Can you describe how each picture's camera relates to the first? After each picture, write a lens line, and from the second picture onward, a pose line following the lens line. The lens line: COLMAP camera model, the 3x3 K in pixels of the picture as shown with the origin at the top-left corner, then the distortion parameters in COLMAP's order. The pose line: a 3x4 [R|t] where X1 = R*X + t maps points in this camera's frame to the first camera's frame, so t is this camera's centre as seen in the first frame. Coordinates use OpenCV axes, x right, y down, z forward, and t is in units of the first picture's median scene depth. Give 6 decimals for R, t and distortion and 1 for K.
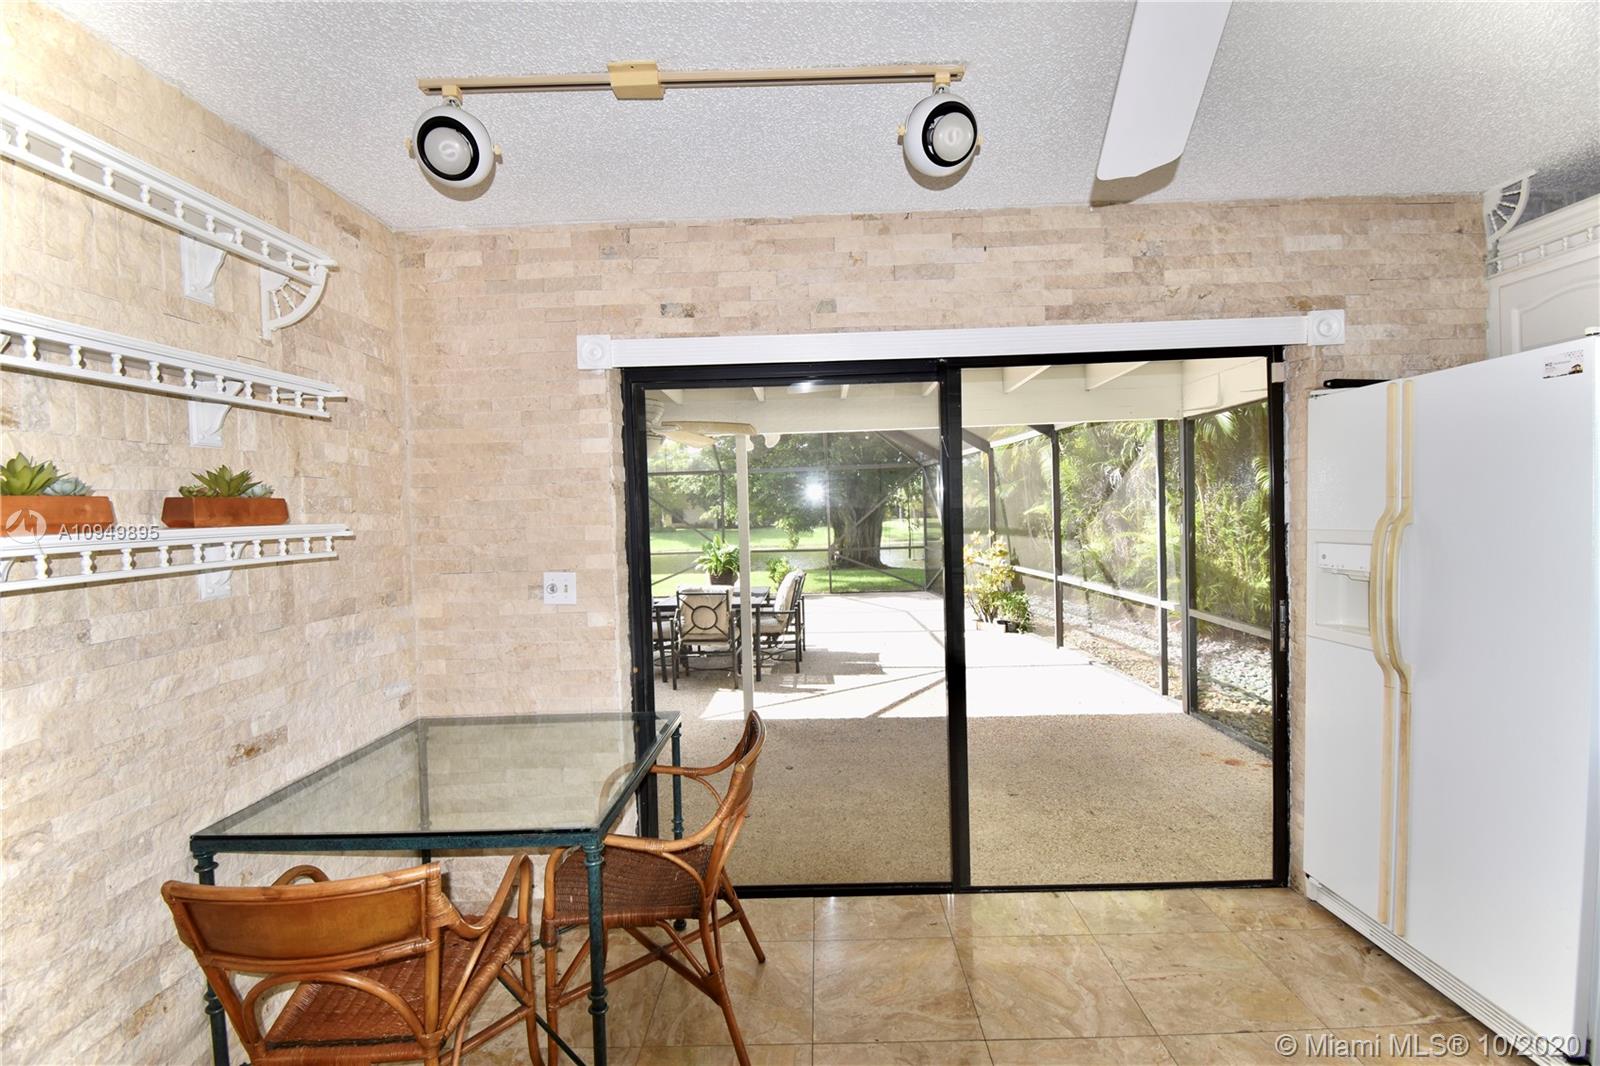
lens RADIAL K [[704.1, 0, 803.7], [0, 704.1, 527.1], [0, 0, 1]] dist [0.023699, -0.027779]
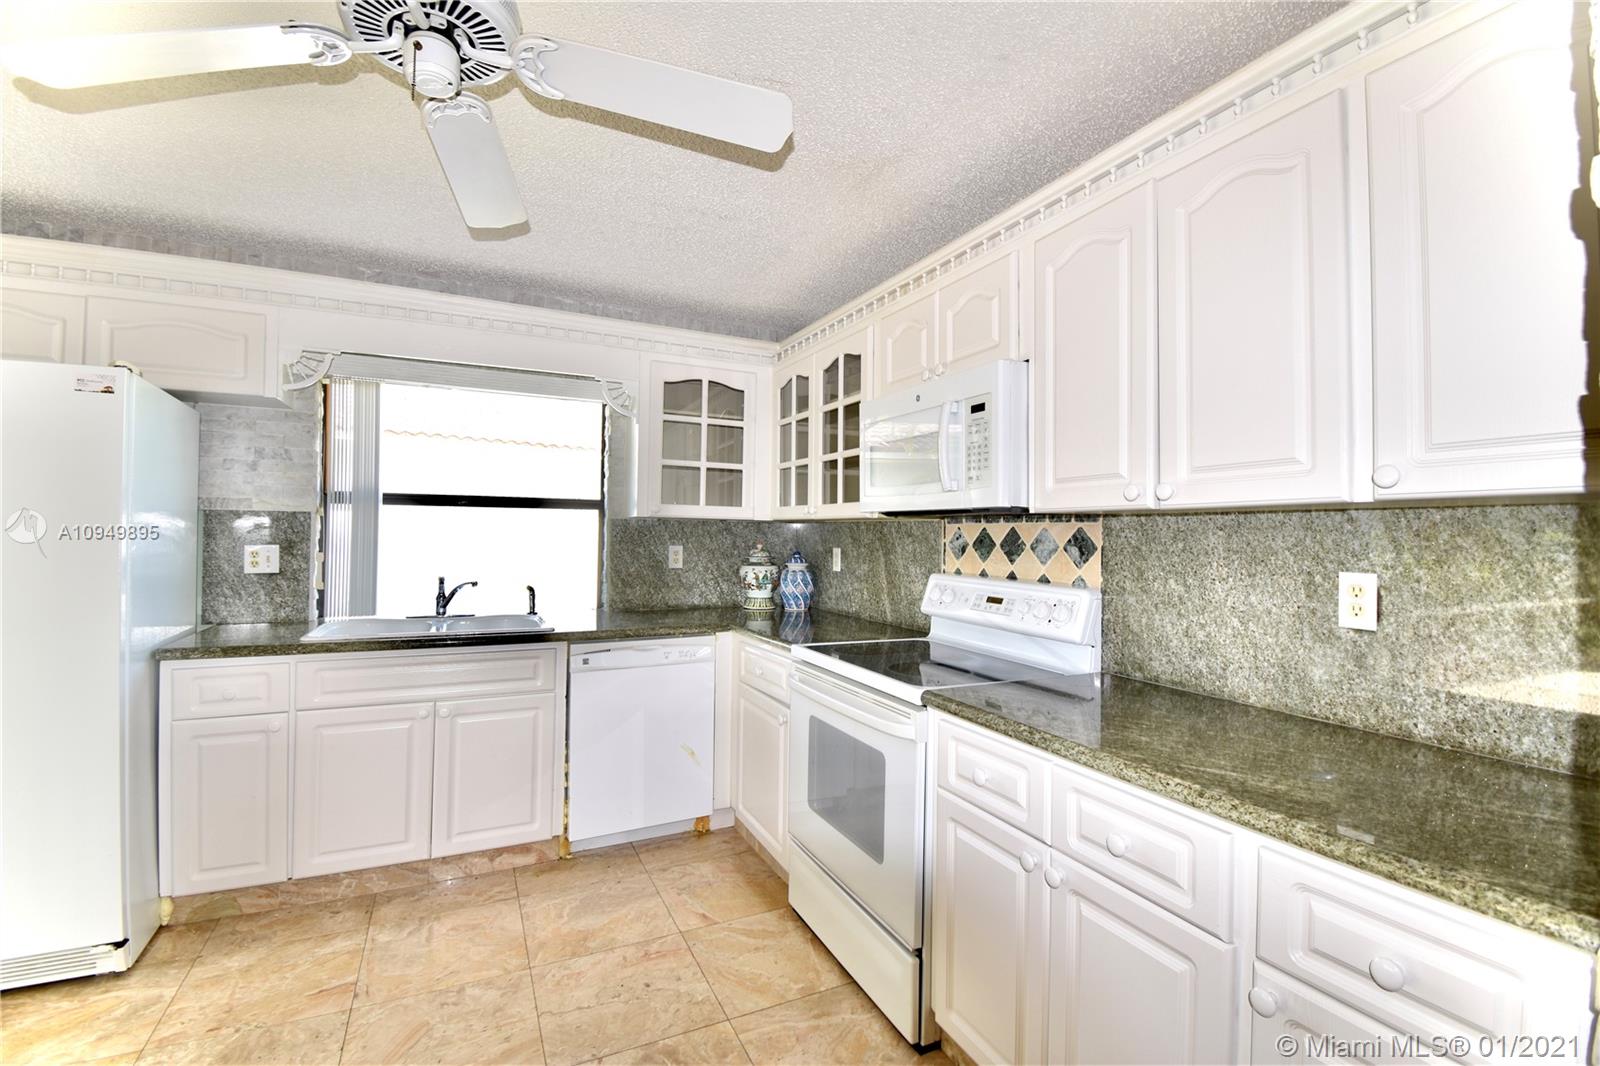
lens RADIAL K [[704.1, 0, 803.7], [0, 704.1, 527.1], [0, 0, 1]] dist [0.023699, -0.027779]
pose [[-0.450328, 0.033705, 0.892227, -0.381352], [0.024449, 0.999378, -0.025413, 0.055922], [-0.892529, 0.010370, -0.450871, 0.287081]]
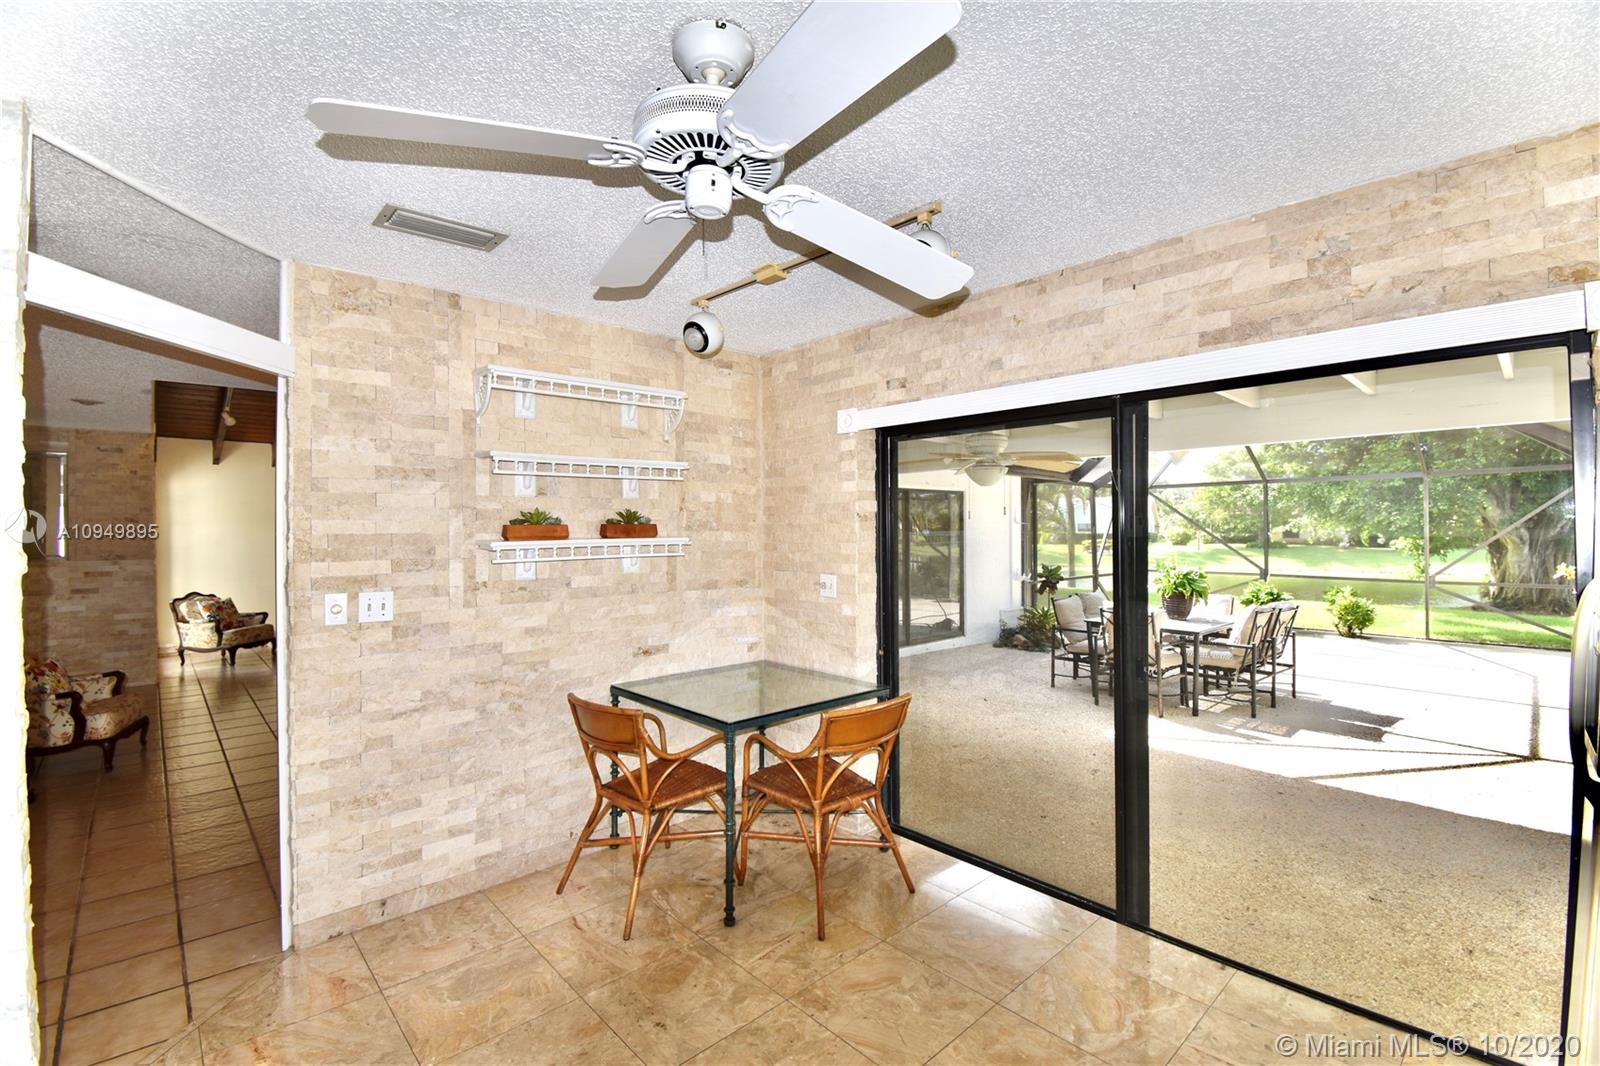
lens RADIAL K [[704.1, 0, 803.7], [0, 704.1, 527.1], [0, 0, 1]] dist [0.023699, -0.027779]
pose [[0.694105, 0.025289, -0.719429, 0.664945], [-0.033434, 0.999437, 0.002875, -0.036344], [0.719097, 0.022058, 0.694560, -0.038912]]
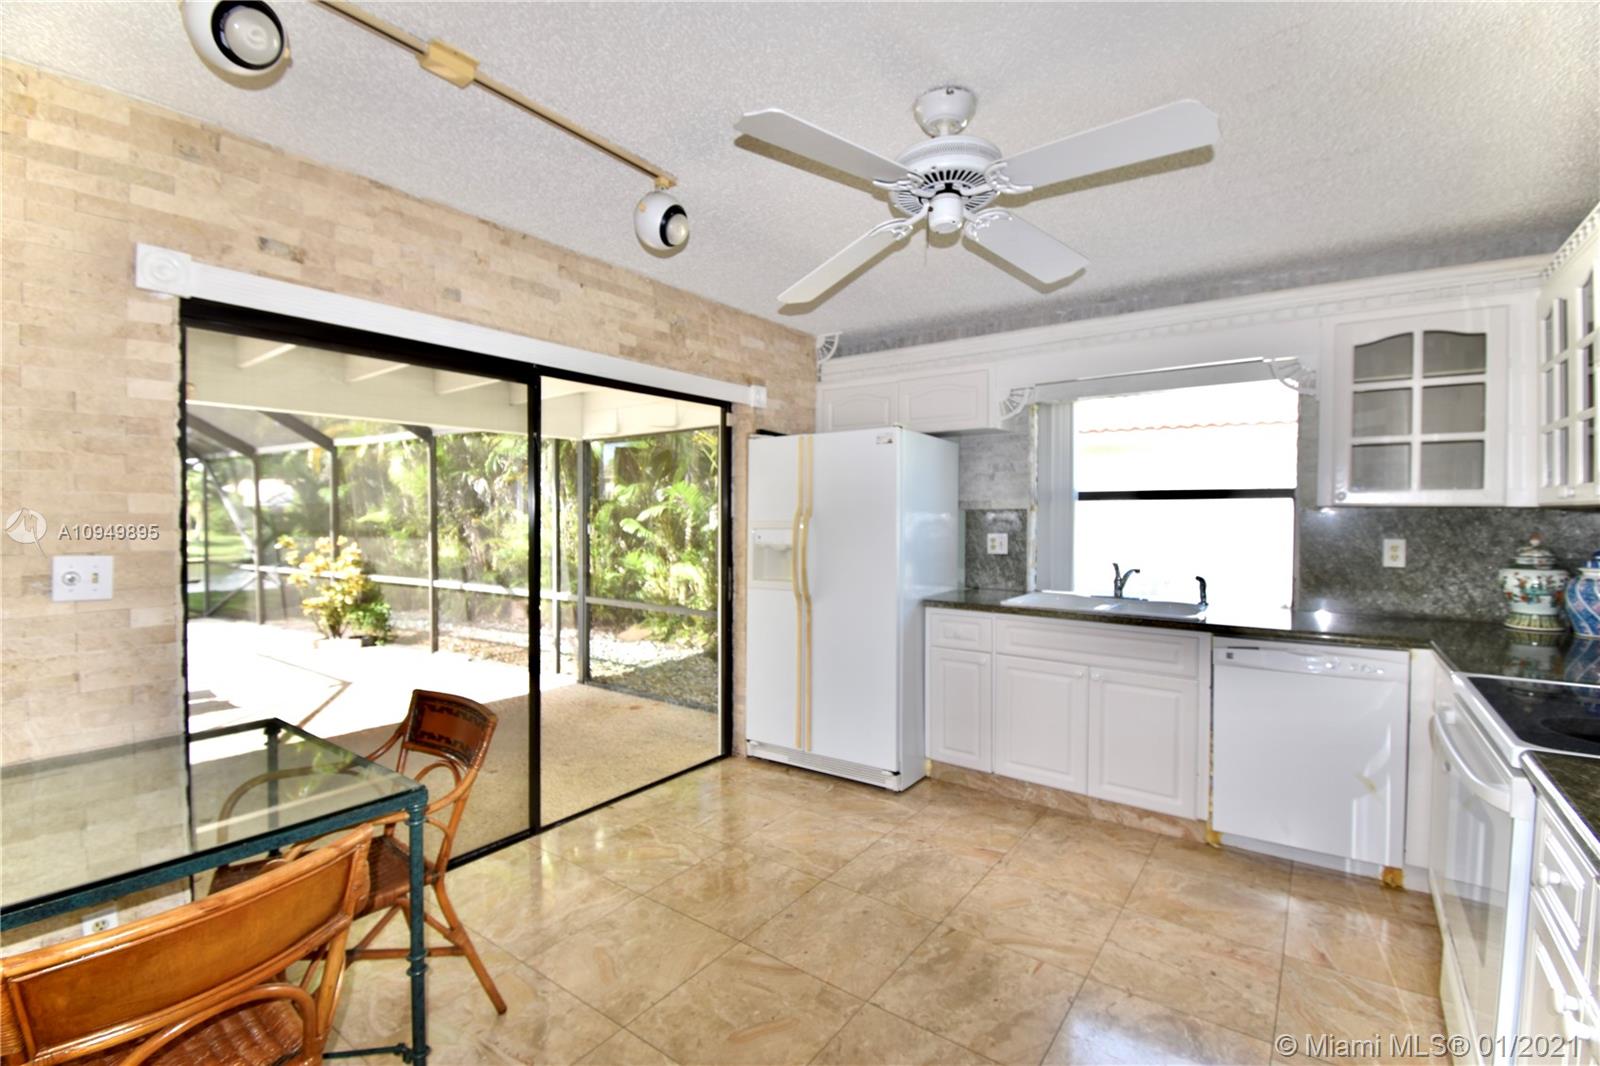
lens RADIAL K [[704.1, 0, 803.7], [0, 704.1, 527.1], [0, 0, 1]] dist [0.023699, -0.027779]
pose [[0.575459, 0.016426, 0.817666, -0.516770], [0.002949, 0.999750, -0.022160, 0.053570], [-0.817825, 0.015163, 0.575267, -0.015032]]
